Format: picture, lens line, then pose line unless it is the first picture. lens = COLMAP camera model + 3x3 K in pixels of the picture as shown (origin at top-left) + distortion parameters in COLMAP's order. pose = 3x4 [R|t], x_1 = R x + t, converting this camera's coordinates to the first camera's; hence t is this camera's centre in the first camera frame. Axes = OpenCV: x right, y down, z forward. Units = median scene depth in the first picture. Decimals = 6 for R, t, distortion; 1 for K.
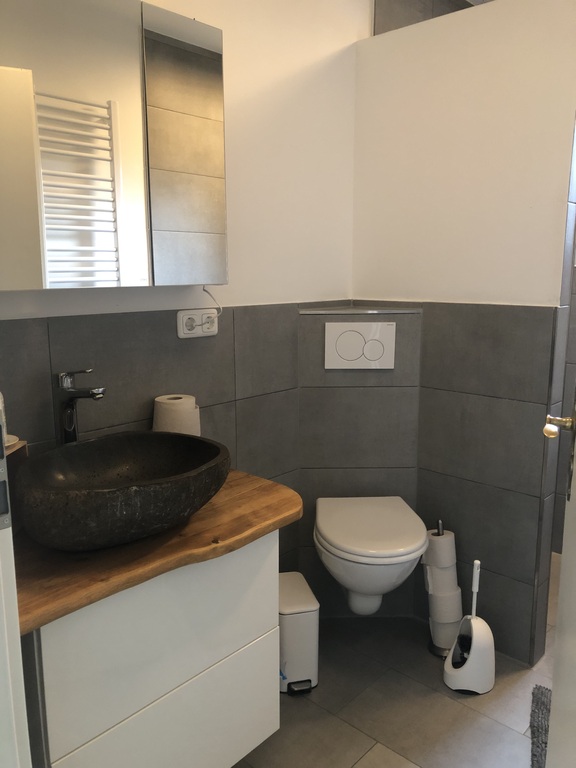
lens RADIAL K [[619.4, 0, 288.0], [0, 619.4, 384.0], [0, 0, 1]] dist [0.067866, -0.180057]
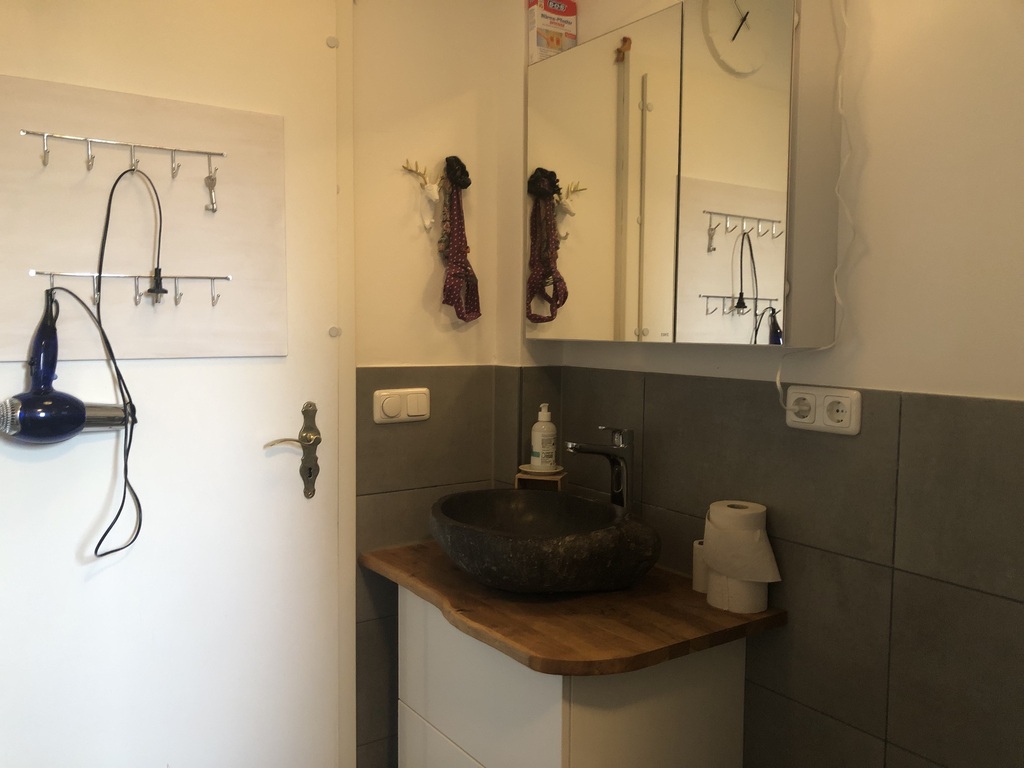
lens RADIAL K [[830.9, 0, 512.0], [0, 830.9, 384.0], [0, 0, 1]] dist [0.002703, -0.003855]
pose [[-0.212507, 0.072538, -0.974463, 0.700638], [-0.190922, 0.974938, 0.114209, -0.153643], [0.958326, 0.210317, -0.193332, 0.833319]]
